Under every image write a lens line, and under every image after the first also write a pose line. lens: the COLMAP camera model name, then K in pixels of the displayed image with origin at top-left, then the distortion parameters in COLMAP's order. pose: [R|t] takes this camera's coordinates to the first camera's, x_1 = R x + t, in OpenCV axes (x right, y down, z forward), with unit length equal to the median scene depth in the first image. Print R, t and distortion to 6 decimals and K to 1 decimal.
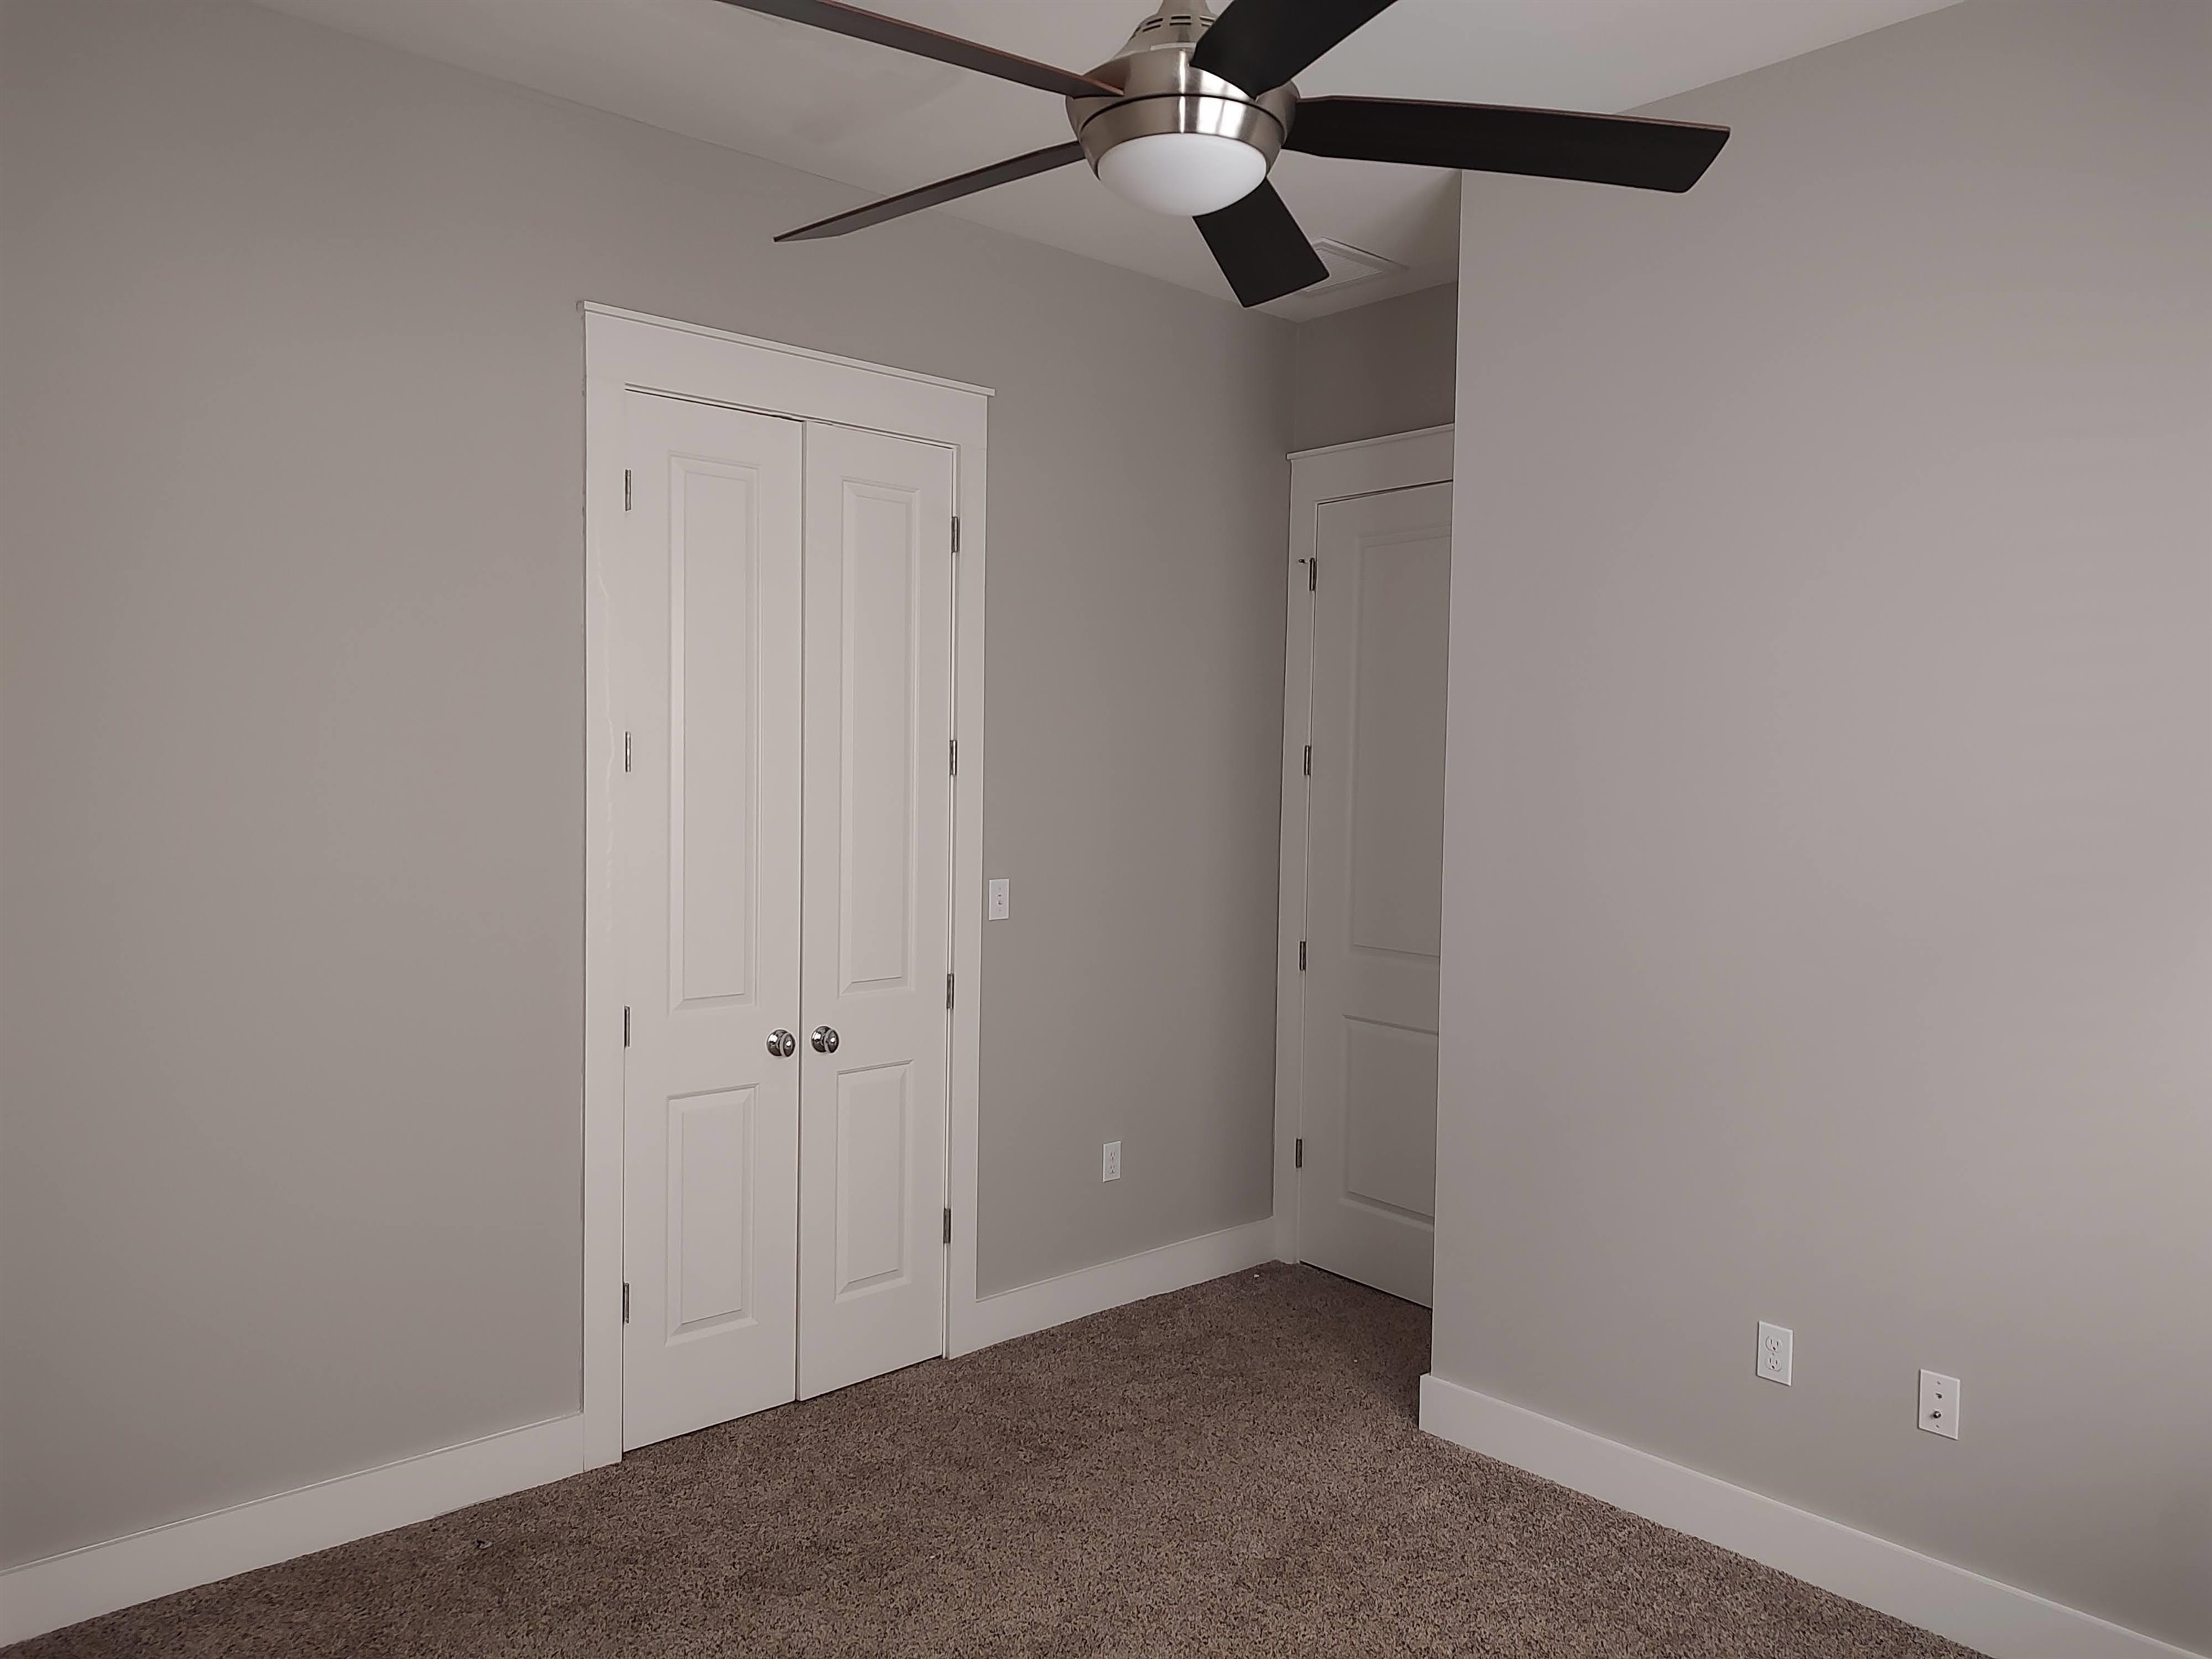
lens RADIAL K [[1567.5, 0, 1106.0], [0, 1567.5, 829.5], [0, 0, 1]] dist [0.027612, -0.026979]
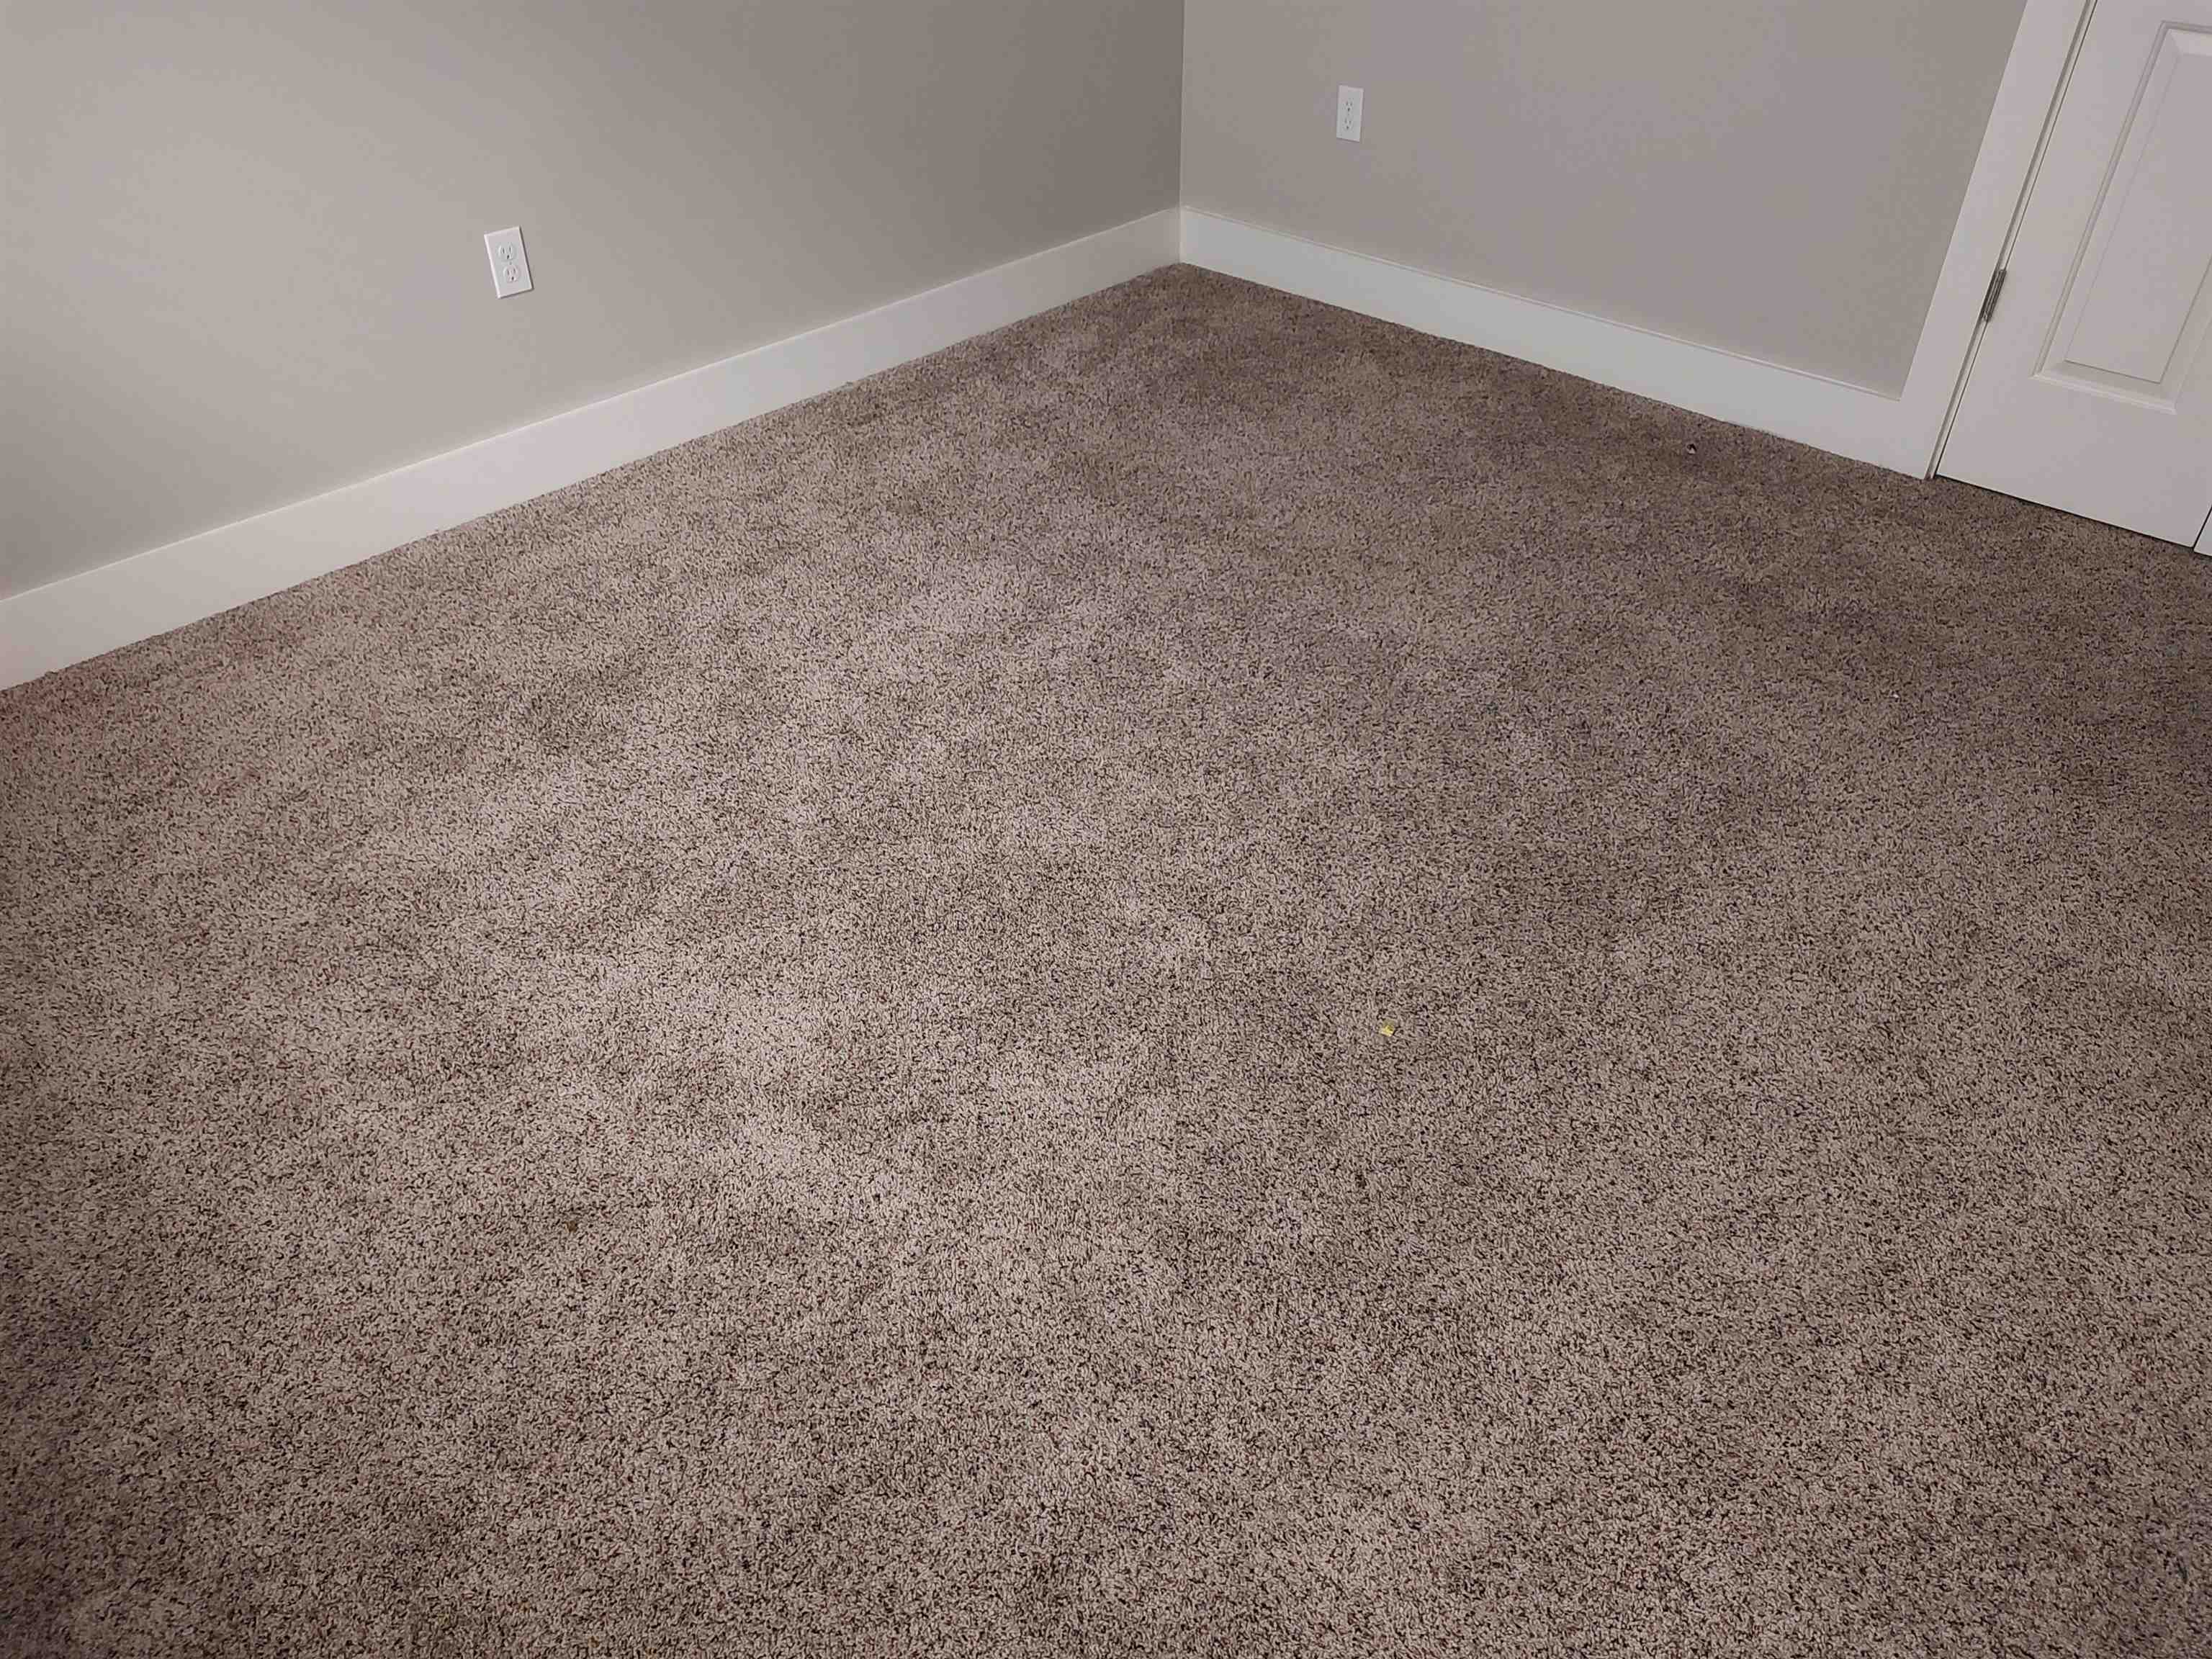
lens RADIAL K [[1584.5, 0, 1106.0], [0, 1584.5, 829.5], [0, 0, 1]] dist [0.018204, -0.021997]
pose [[0.078149, 0.591793, -0.802293, 0.468948], [-0.040704, 0.805977, 0.590546, 0.064875], [0.996110, -0.013494, 0.087074, 0.492734]]
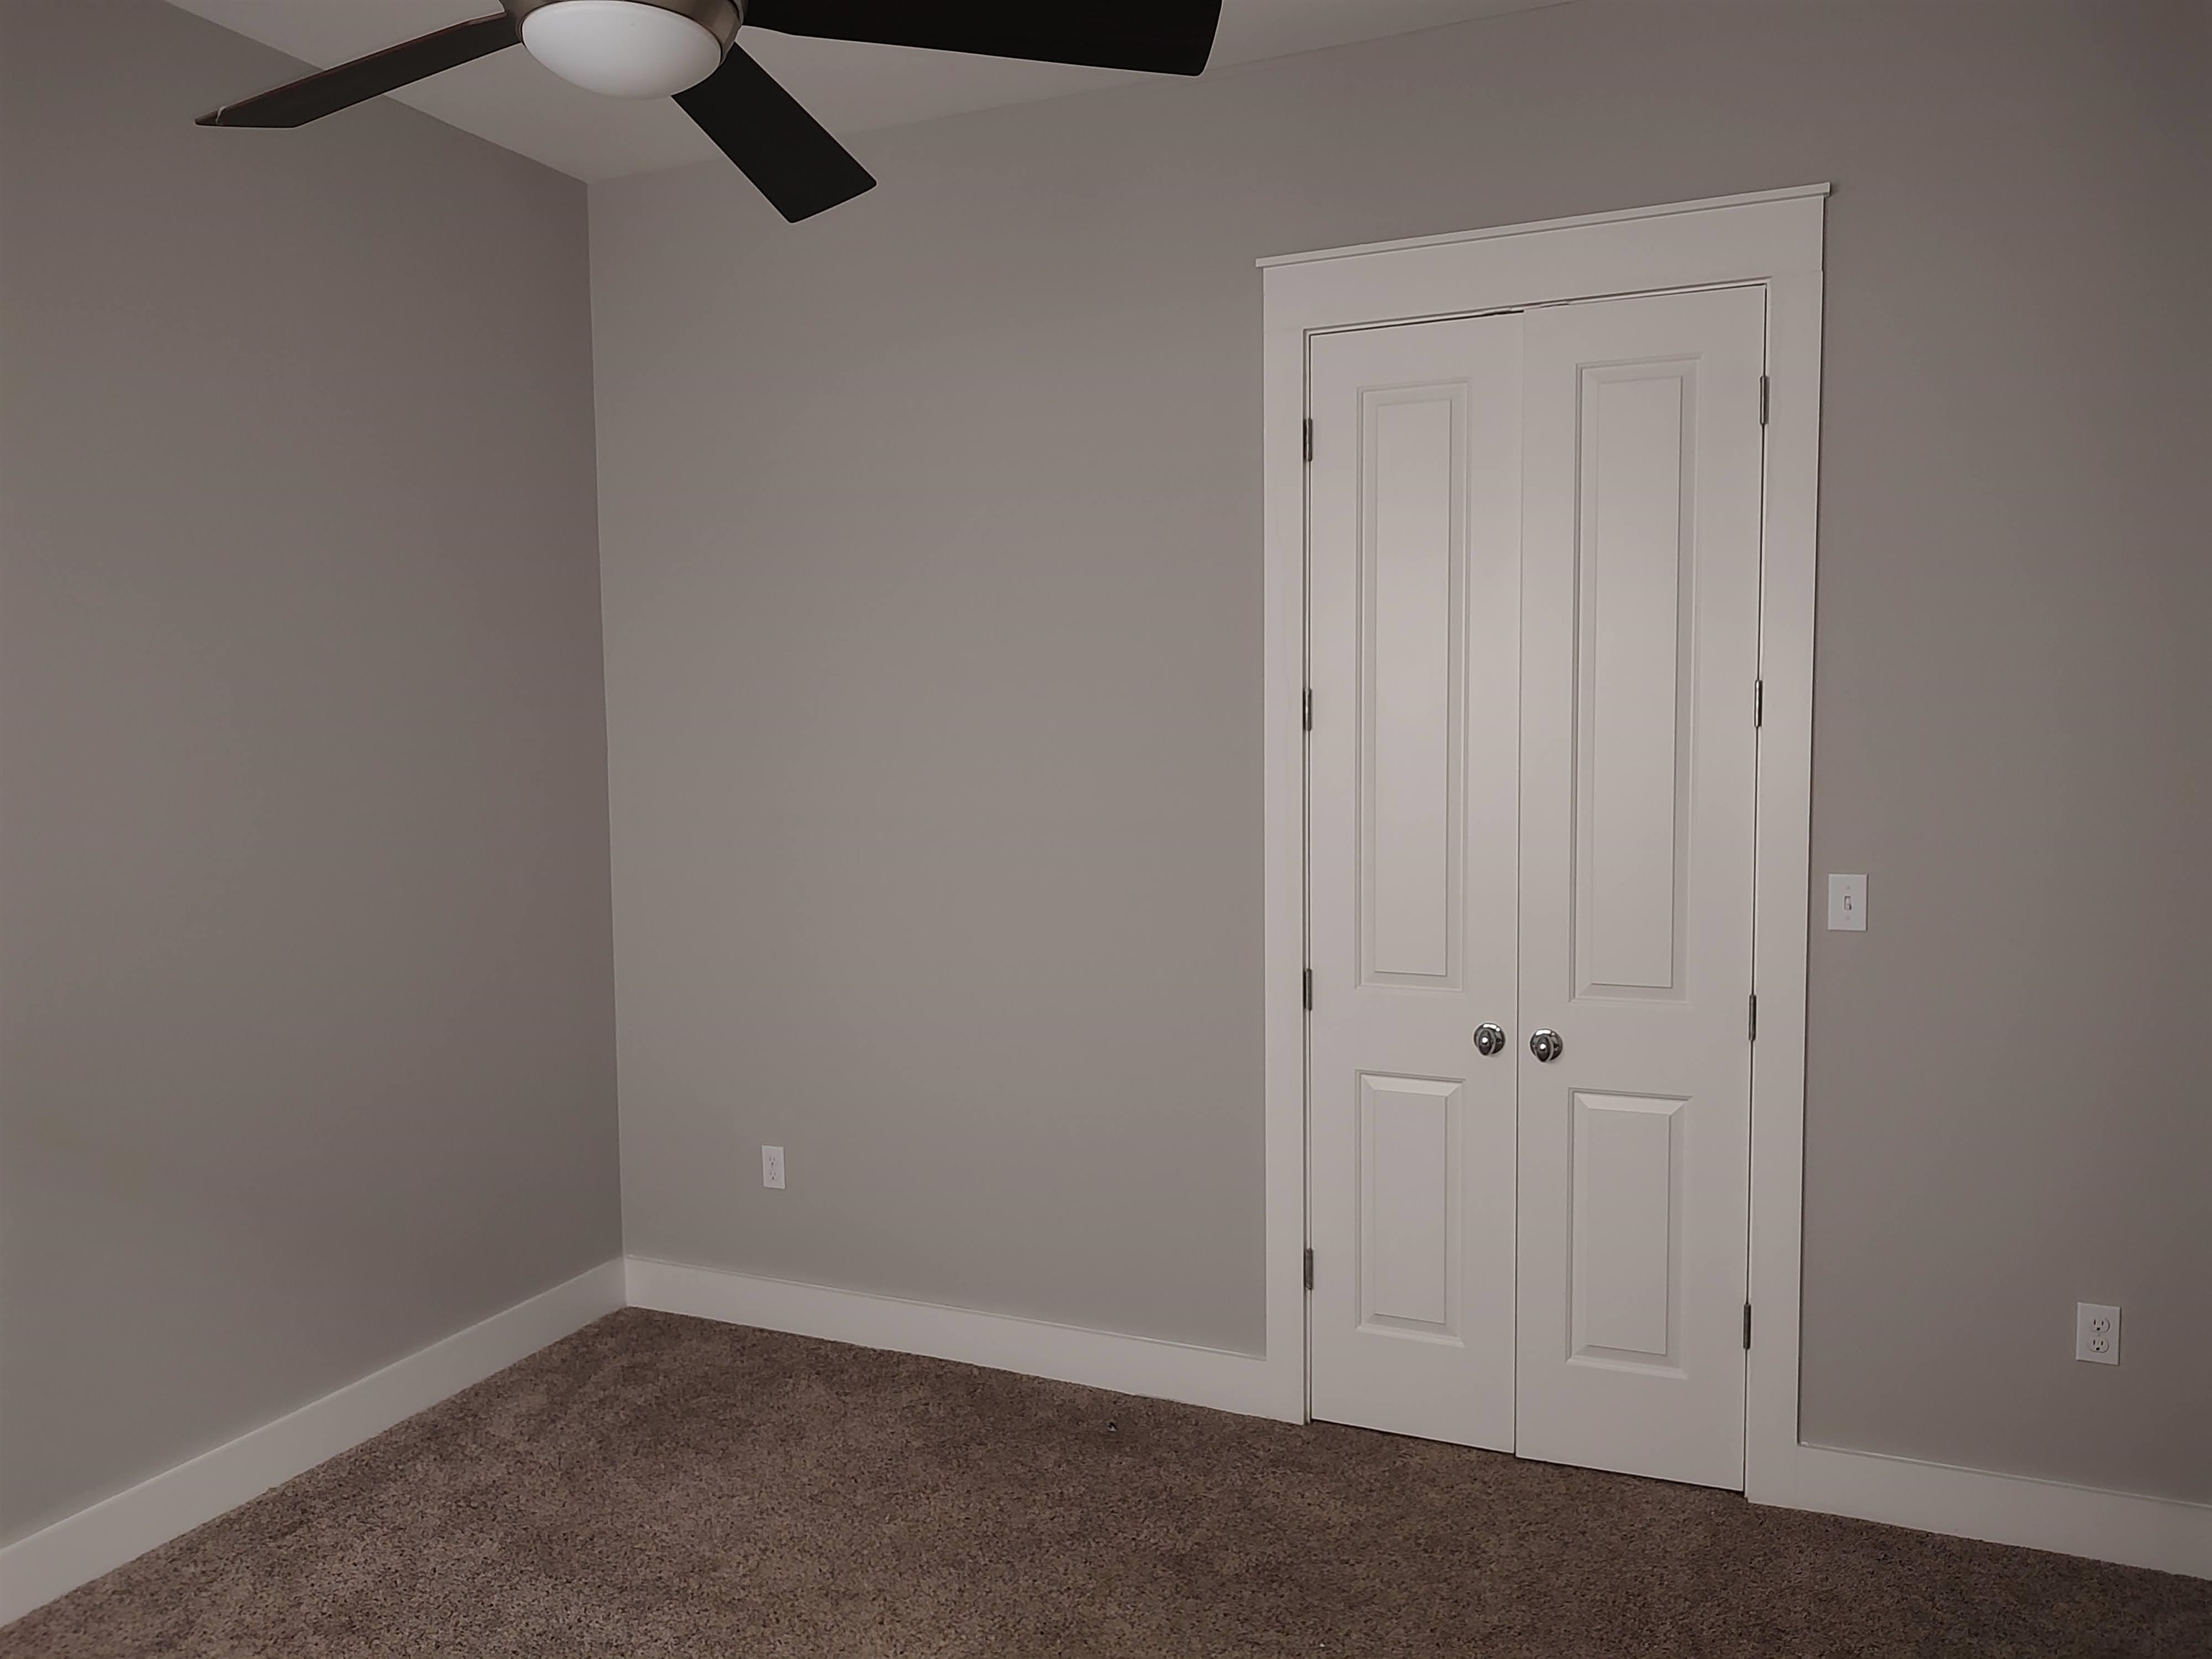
lens RADIAL K [[1584.5, 0, 1106.0], [0, 1584.5, 829.5], [0, 0, 1]] dist [0.018204, -0.021997]
pose [[0.412835, 0.043446, -0.909769, 0.545241], [-0.025562, 0.999021, 0.036109, -0.006731], [0.910447, 0.008348, 0.413541, 0.480539]]
